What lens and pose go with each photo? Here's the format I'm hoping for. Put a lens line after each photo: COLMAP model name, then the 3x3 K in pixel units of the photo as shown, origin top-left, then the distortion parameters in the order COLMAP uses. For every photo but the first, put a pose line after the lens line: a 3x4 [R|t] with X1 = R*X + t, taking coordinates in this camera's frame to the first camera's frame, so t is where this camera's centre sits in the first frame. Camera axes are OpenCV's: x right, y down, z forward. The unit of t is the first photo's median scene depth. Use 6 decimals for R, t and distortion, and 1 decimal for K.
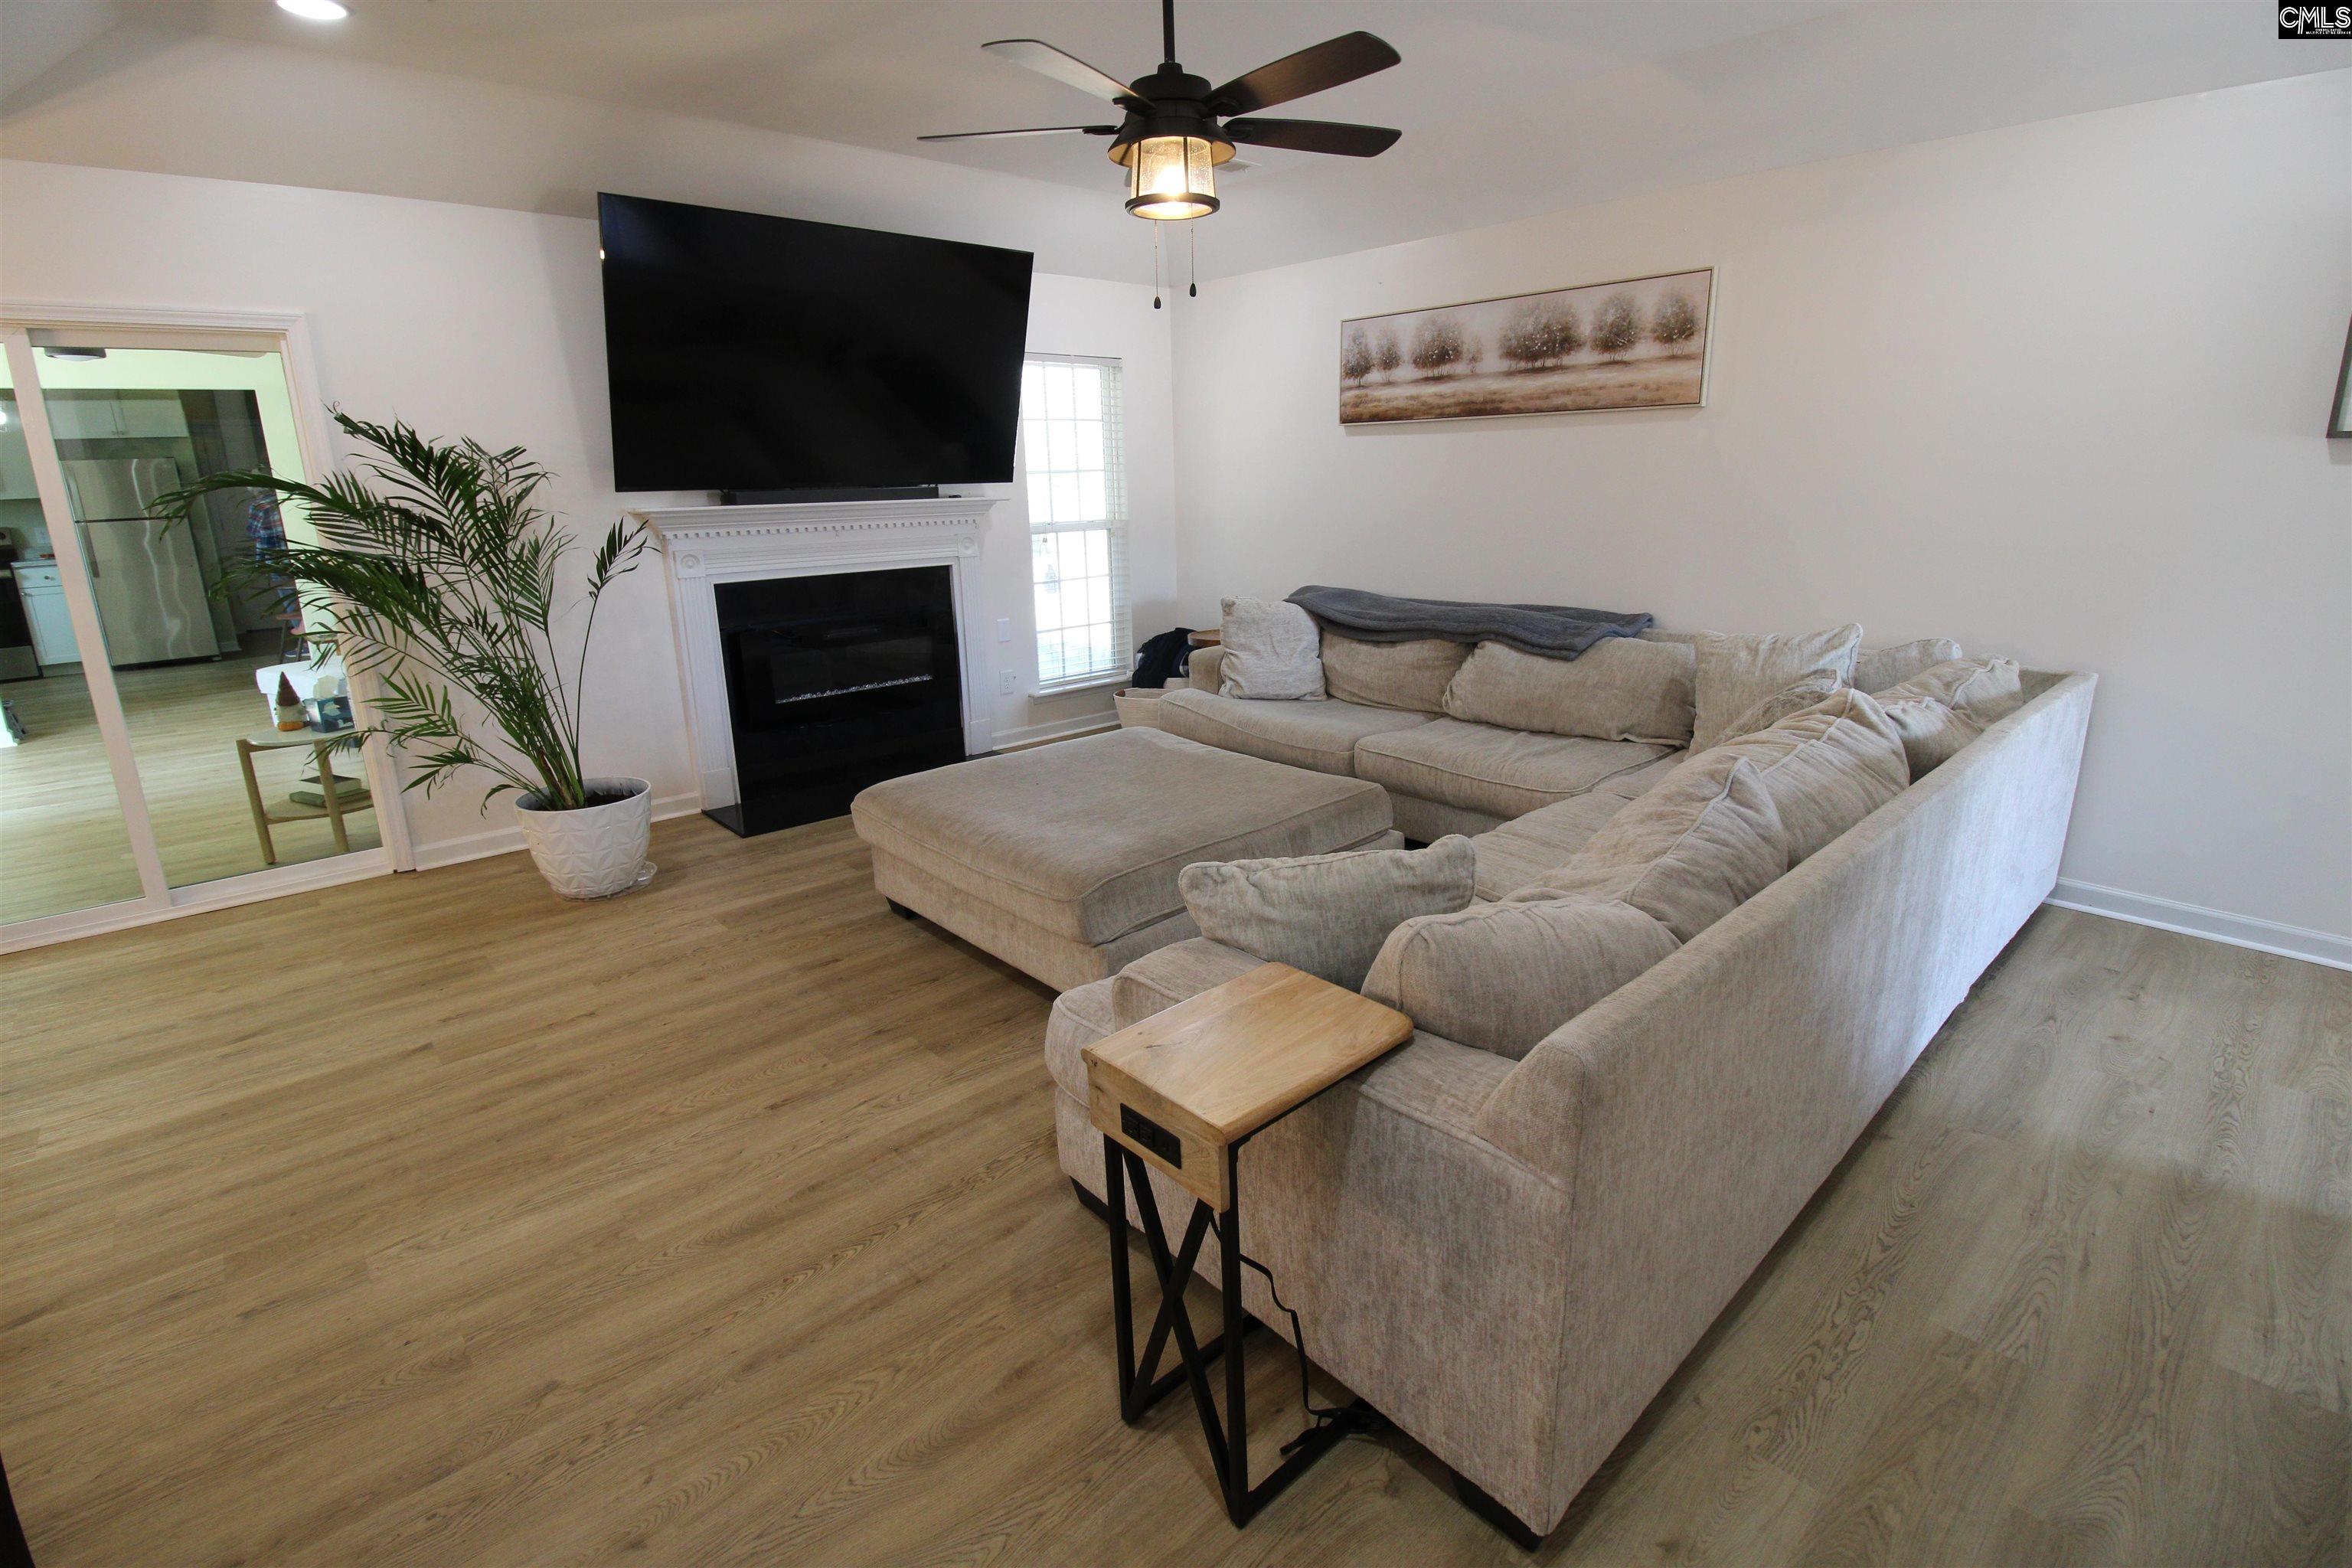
lens RADIAL K [[1084.8, 0, 1184.3], [0, 1084.8, 754.8], [0, 0, 1]] dist [-0.005269, -0.009018]
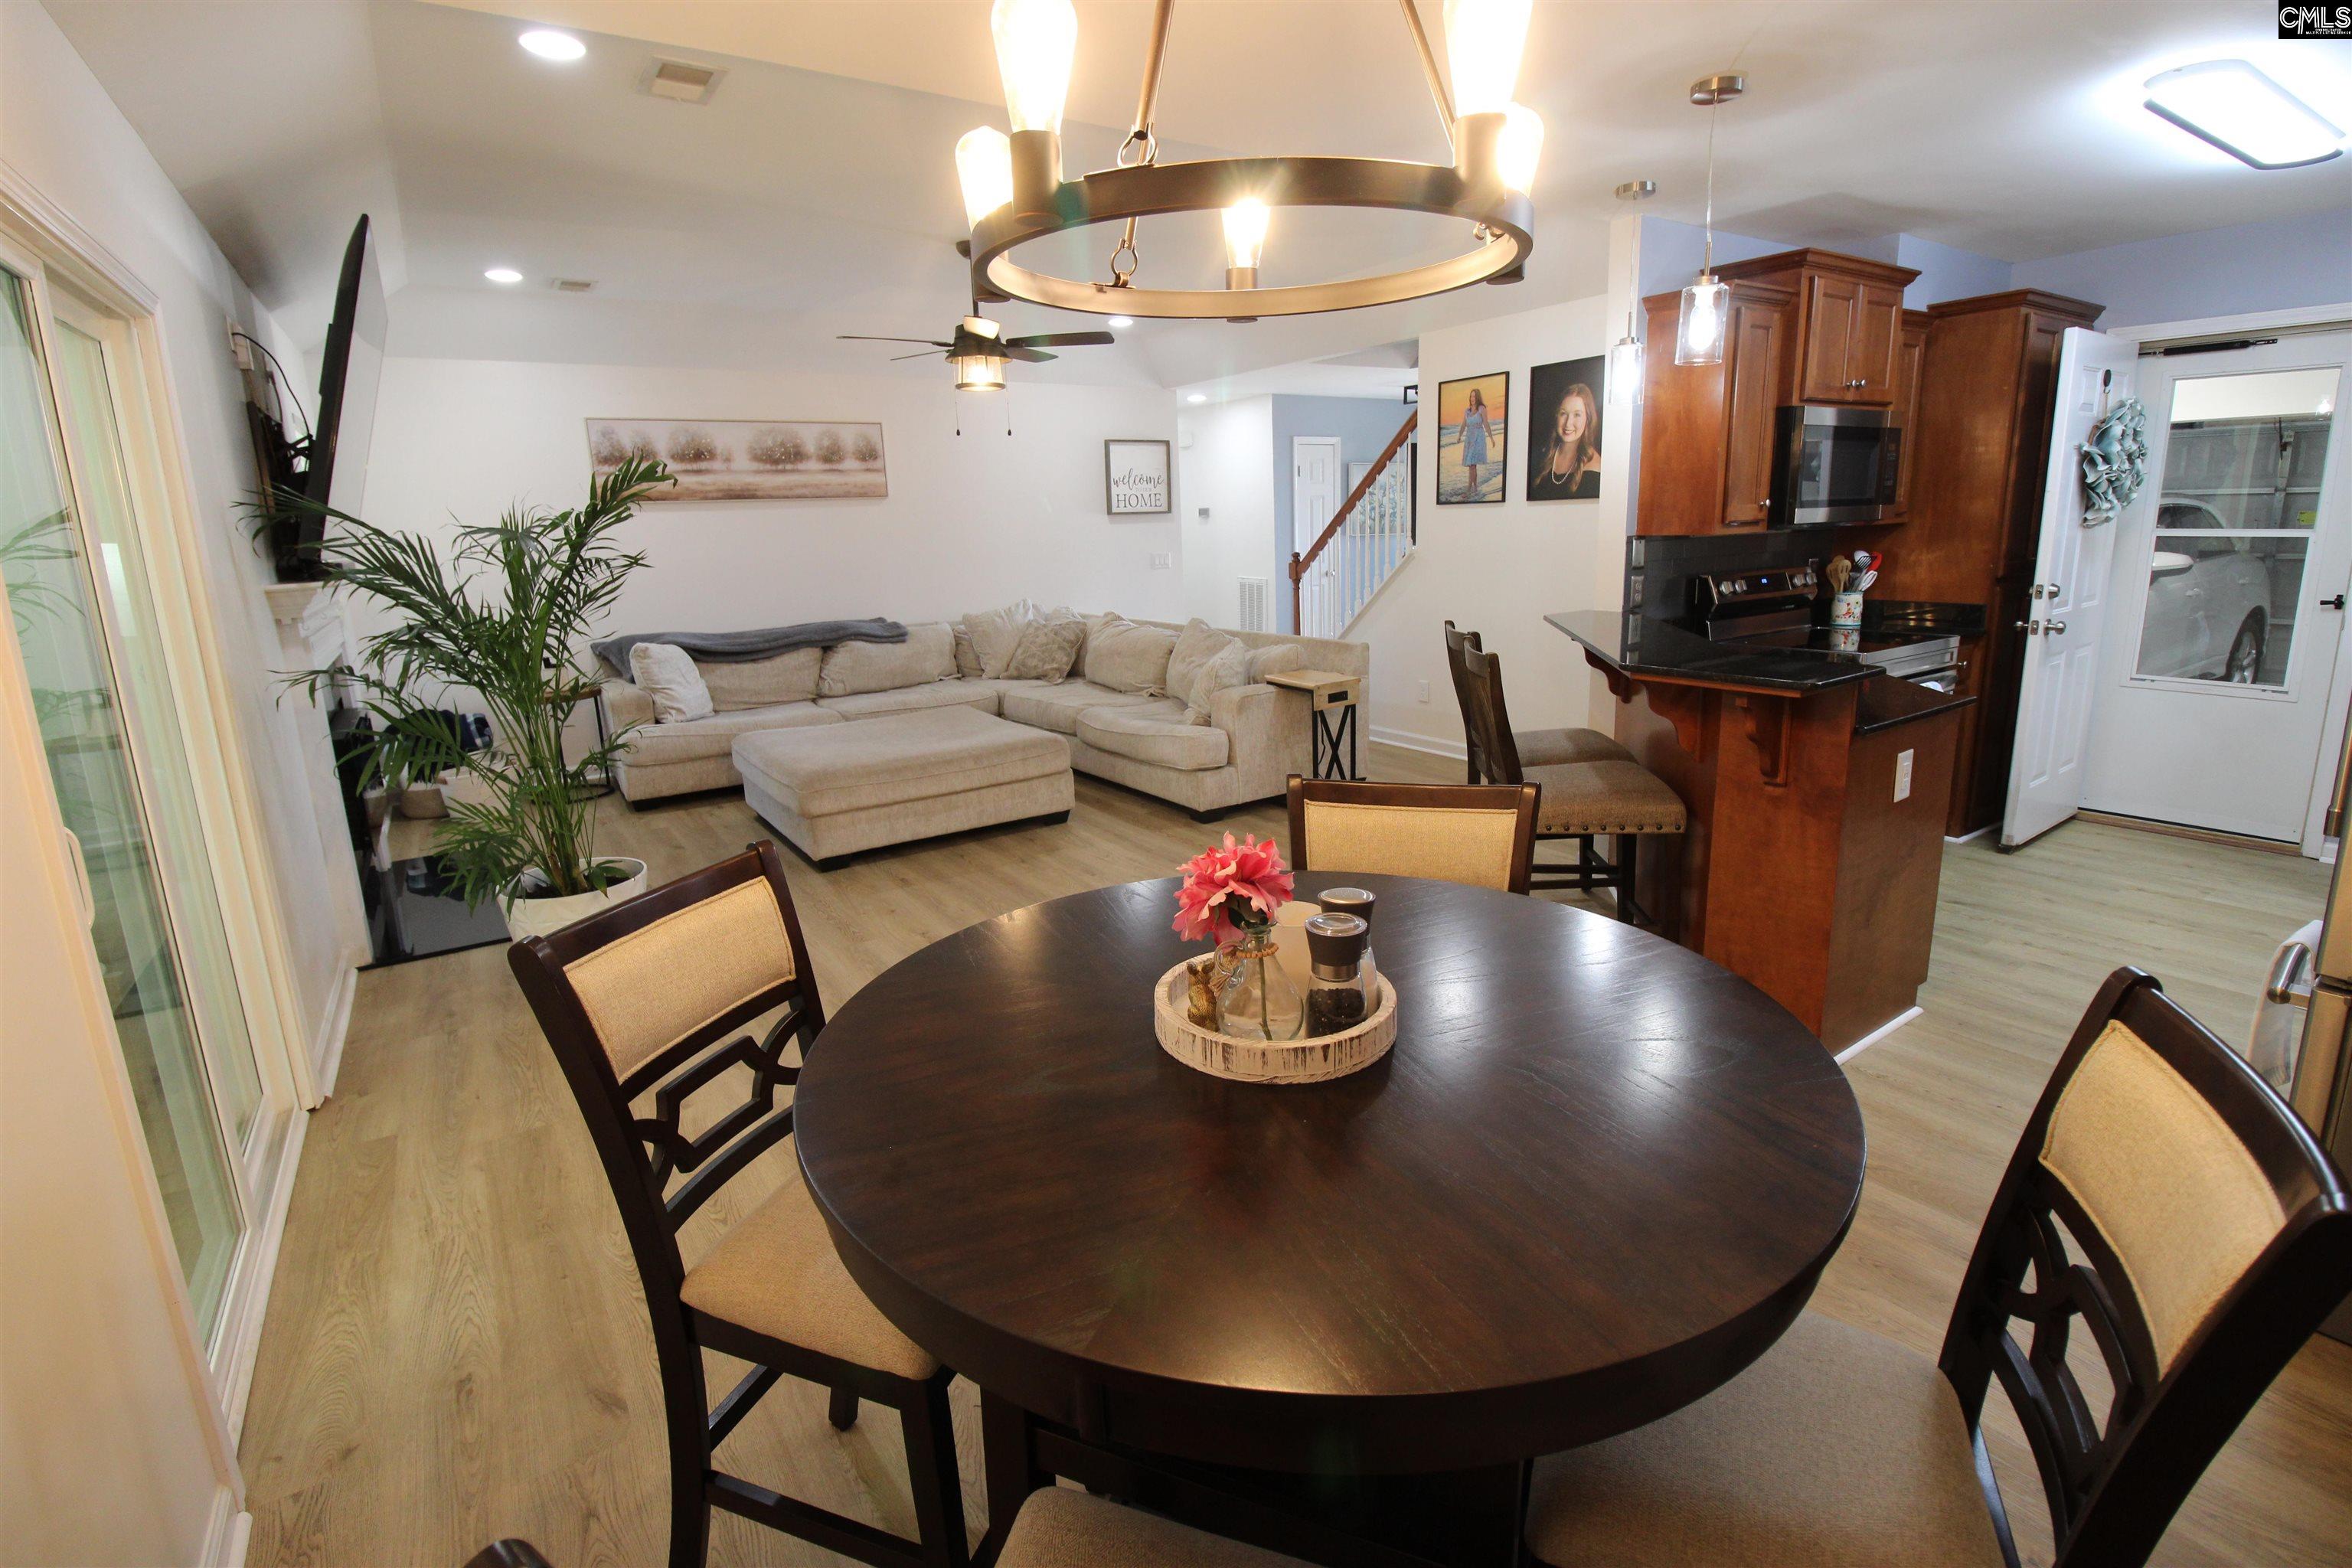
lens RADIAL K [[1084.8, 0, 1181.4], [0, 1084.8, 758.8], [0, 0, 1]] dist [-0.005269, -0.009018]
pose [[0.144531, -0.199600, 0.969160, -1.162767], [0.280069, 0.947644, 0.153402, -0.047770], [-0.949038, 0.249260, 0.192865, 0.274633]]
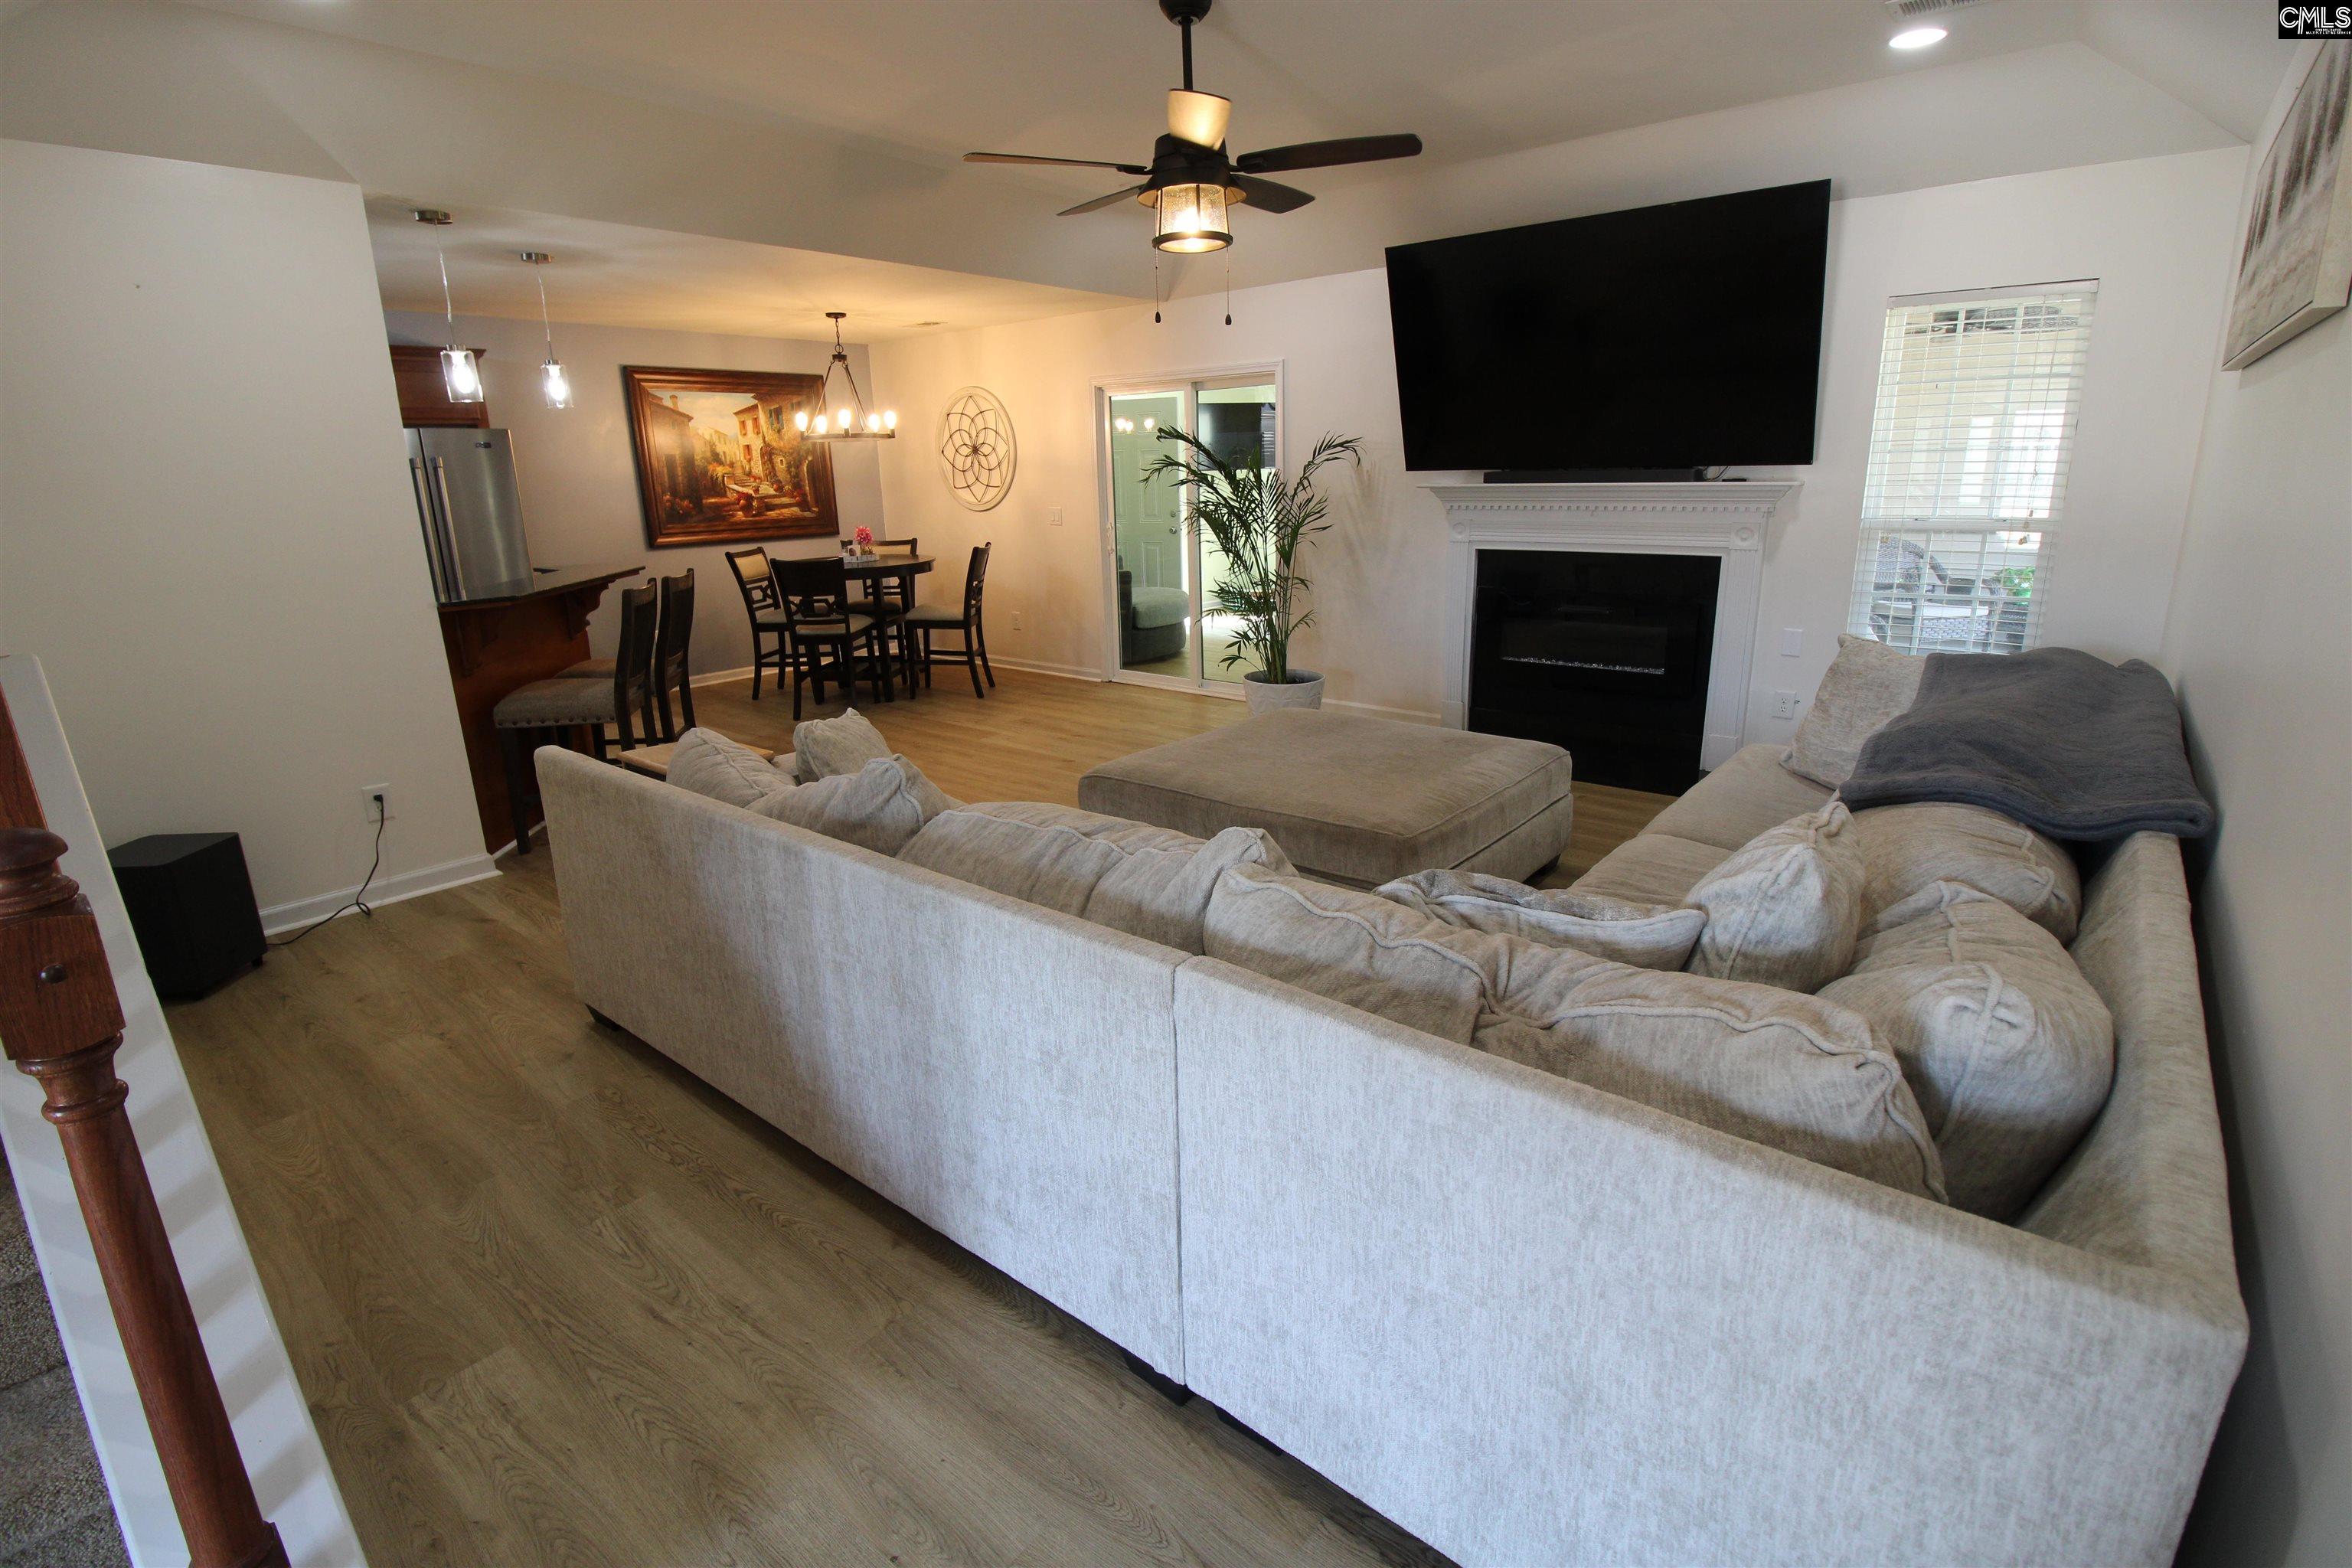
lens RADIAL K [[1084.8, 0, 1185.8], [0, 1084.8, 765.2], [0, 0, 1]] dist [-0.005269, -0.009018]
pose [[0.143836, 0.275575, -0.950458, 0.749055], [-0.231121, 0.943238, 0.238505, -0.149184], [0.962234, 0.185365, 0.199363, 0.516385]]
